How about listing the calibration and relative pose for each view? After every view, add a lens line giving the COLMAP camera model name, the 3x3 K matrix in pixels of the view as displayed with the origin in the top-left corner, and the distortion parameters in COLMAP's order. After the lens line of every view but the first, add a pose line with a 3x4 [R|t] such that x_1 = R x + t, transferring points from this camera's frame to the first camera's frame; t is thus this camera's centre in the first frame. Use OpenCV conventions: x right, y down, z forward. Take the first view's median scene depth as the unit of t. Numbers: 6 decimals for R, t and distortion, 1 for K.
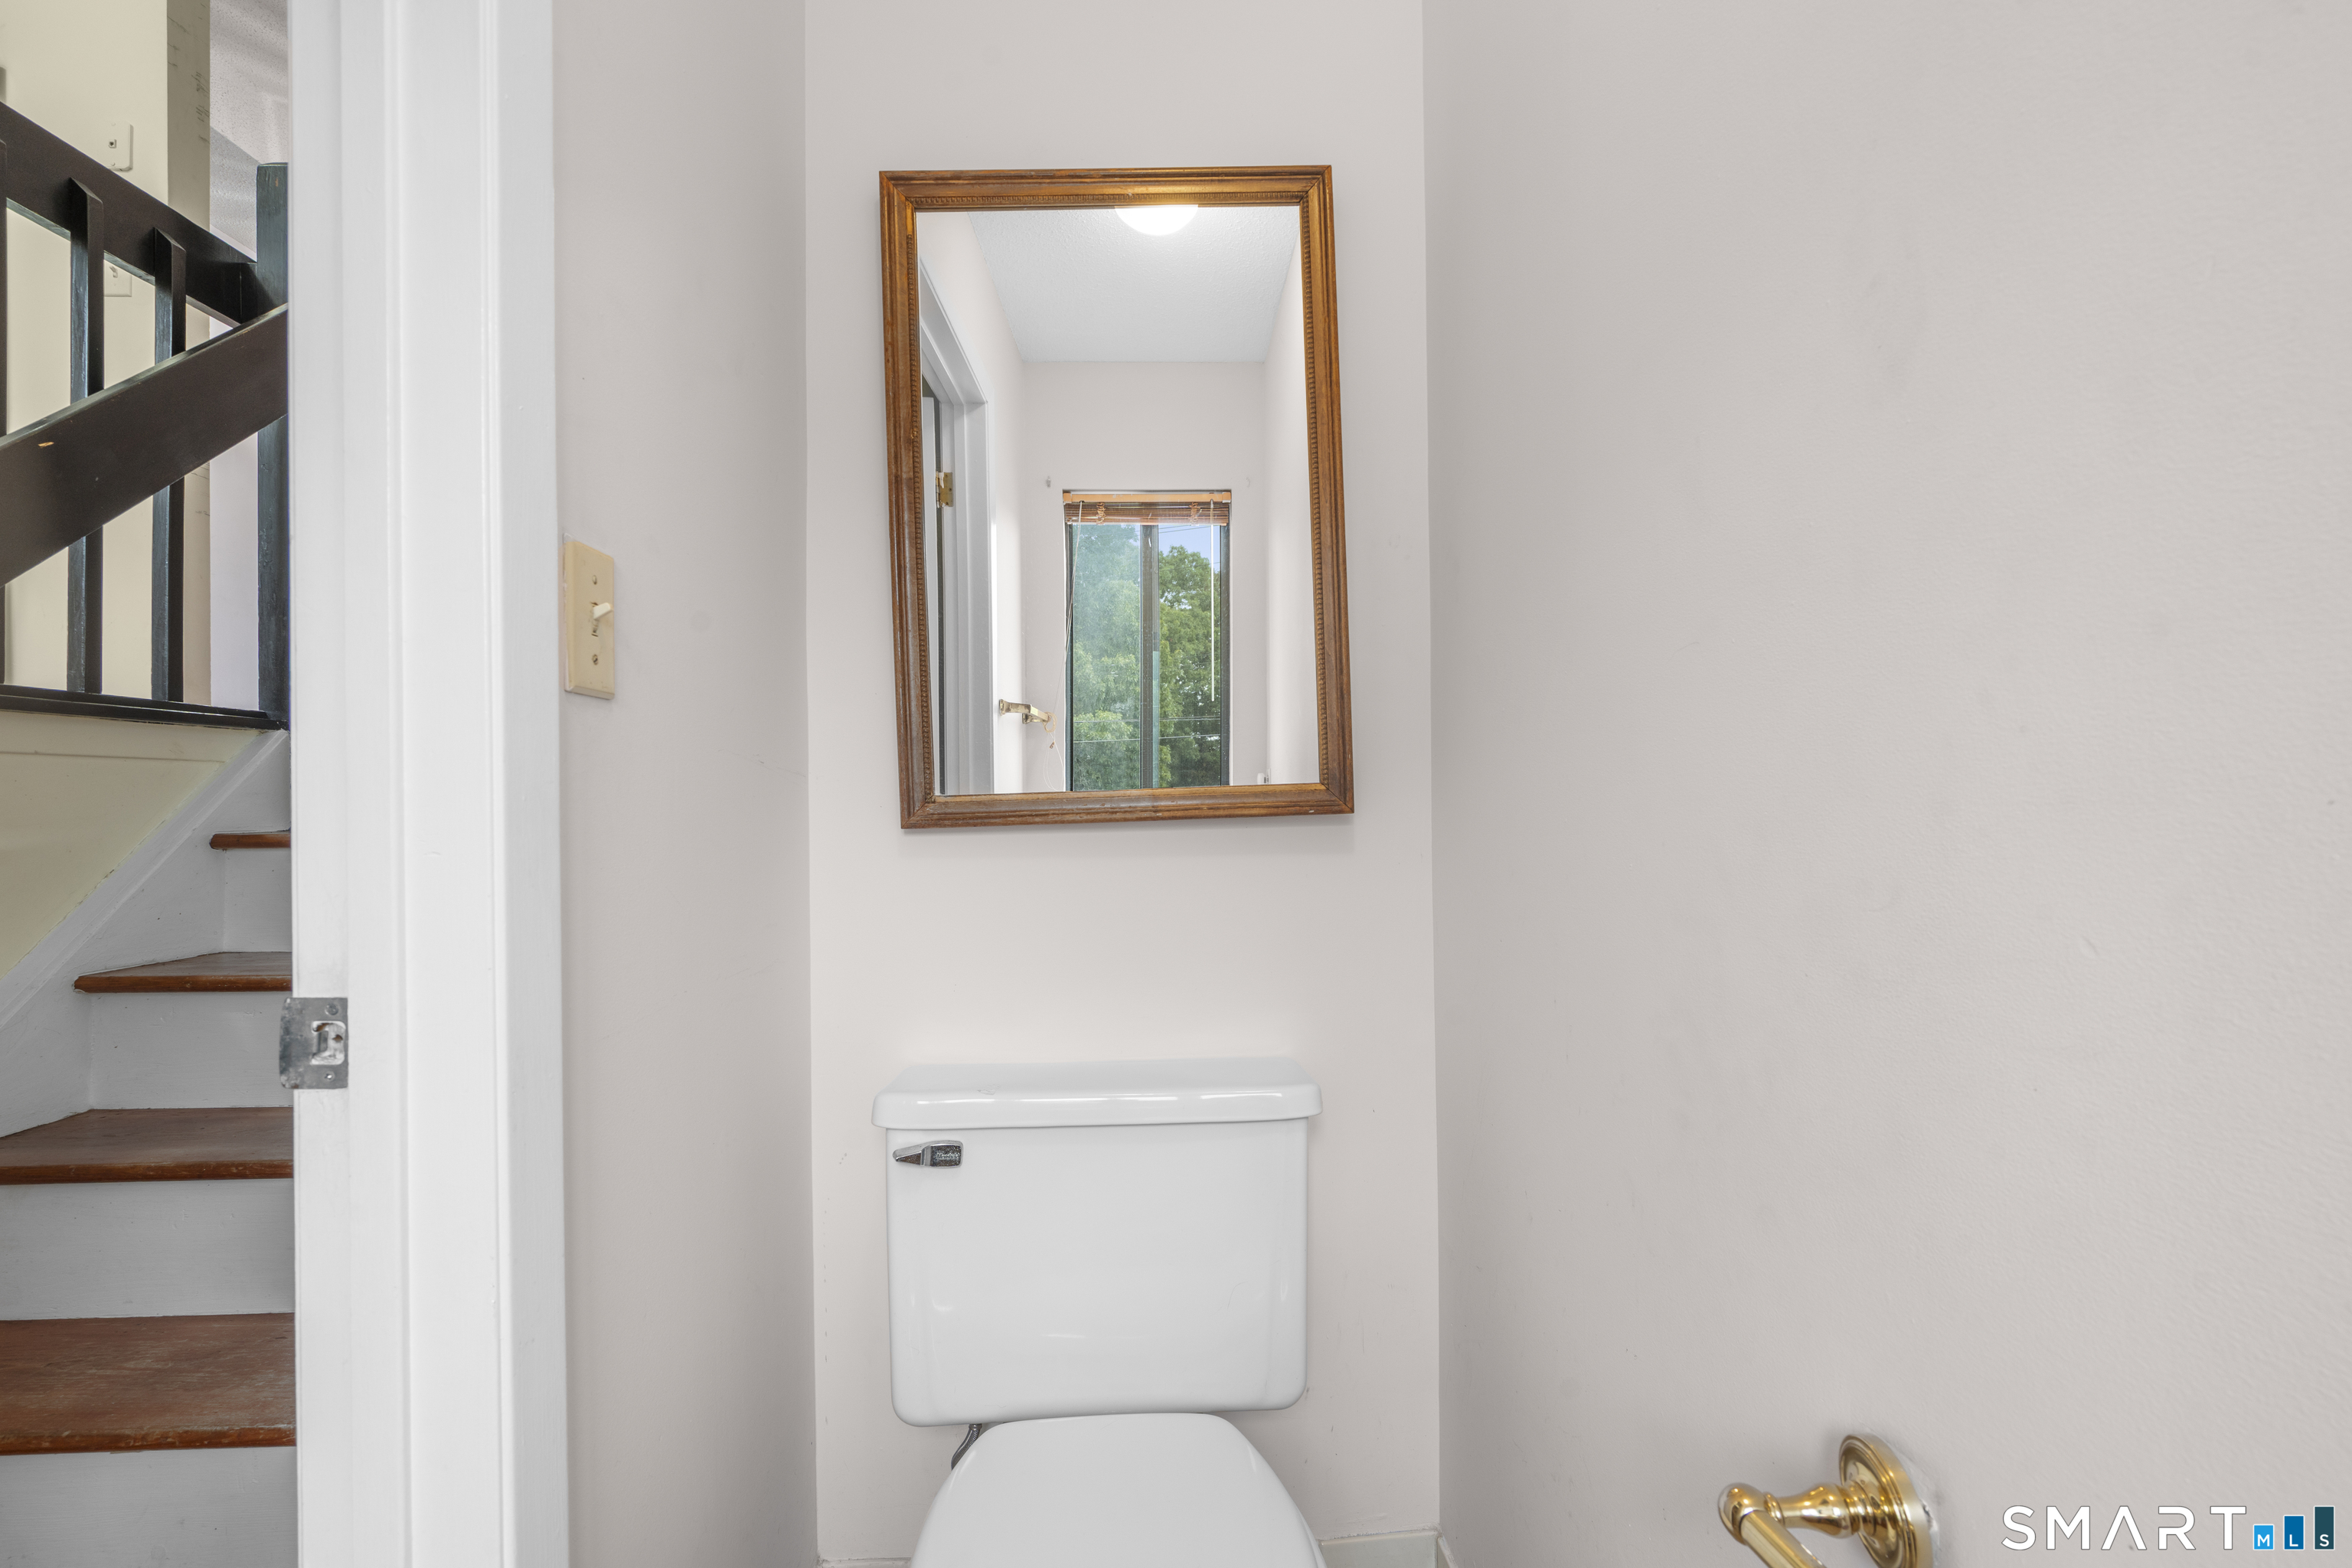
lens RADIAL K [[1054.0, 0, 1180.7], [0, 1054.0, 805.0], [0, 0, 1]] dist [-0.010353, 0.005907]
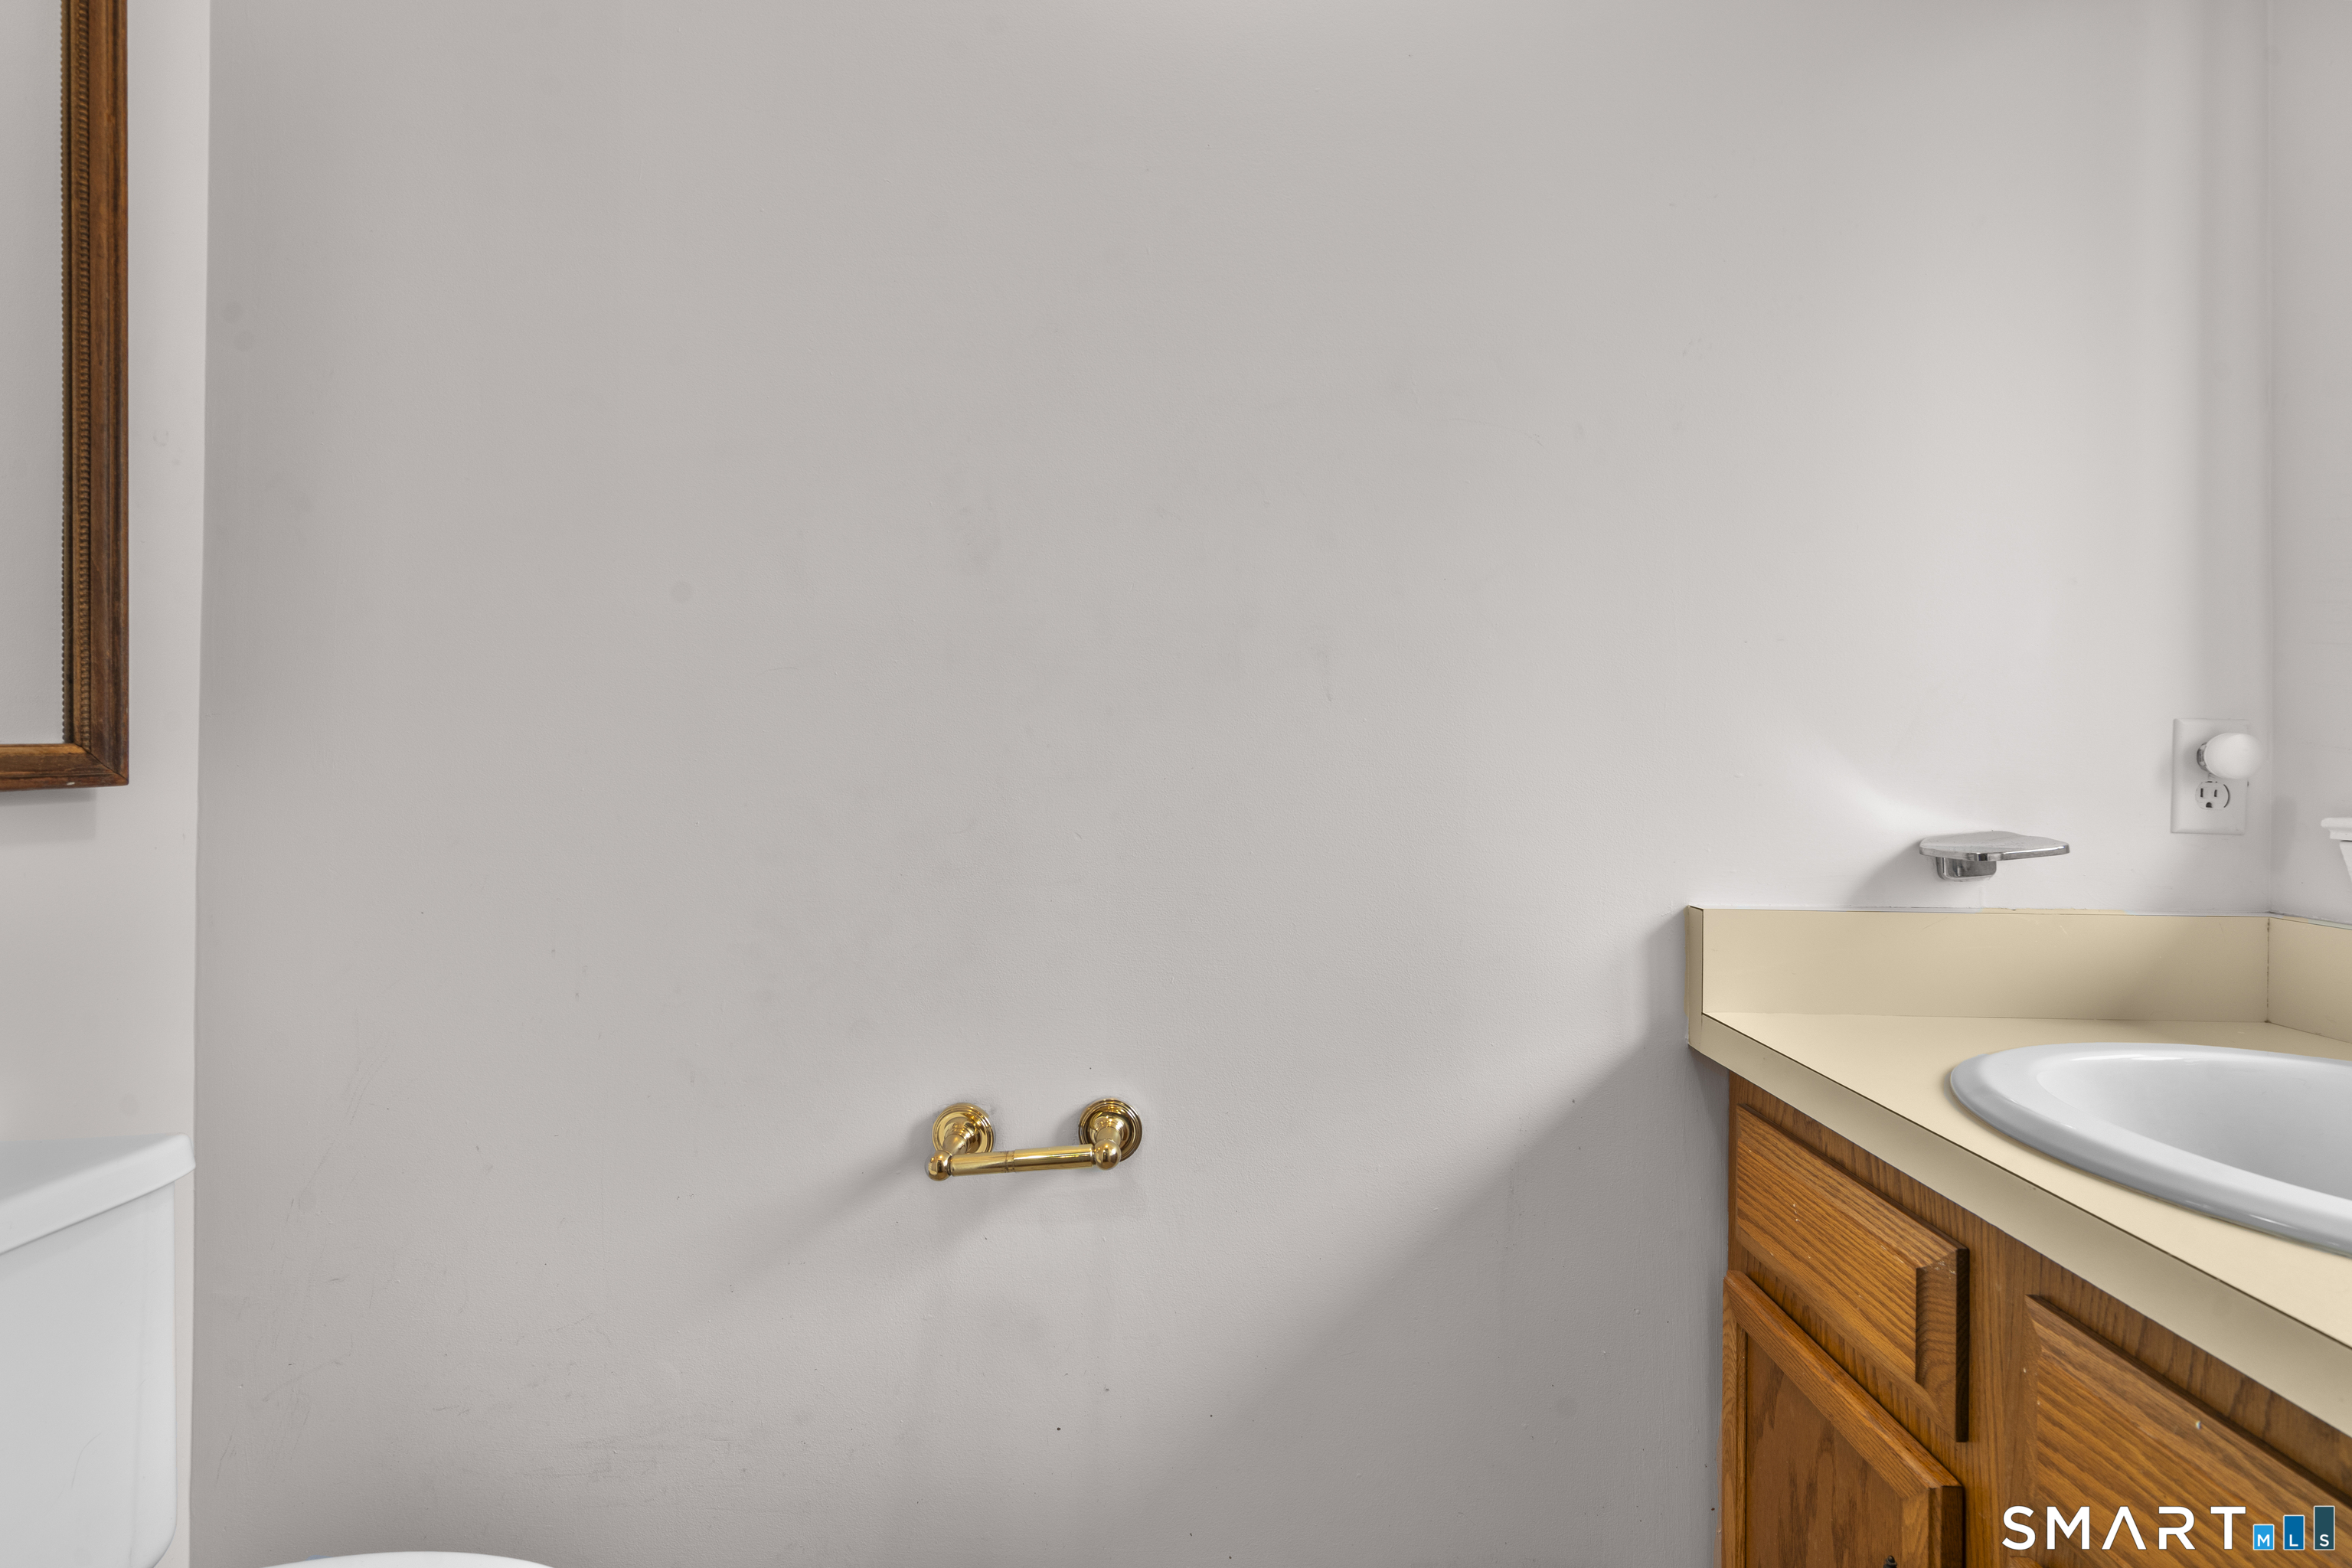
lens RADIAL K [[1060.9, 0, 1176.0], [0, 1060.9, 784.0], [0, 0, 1]] dist [0.002171, -0.000374]
pose [[0.099559, 0.011847, 0.994961, -0.523154], [-0.003000, 0.999928, -0.011606, 0.013274], [-0.995027, -0.001830, 0.099588, 0.171965]]
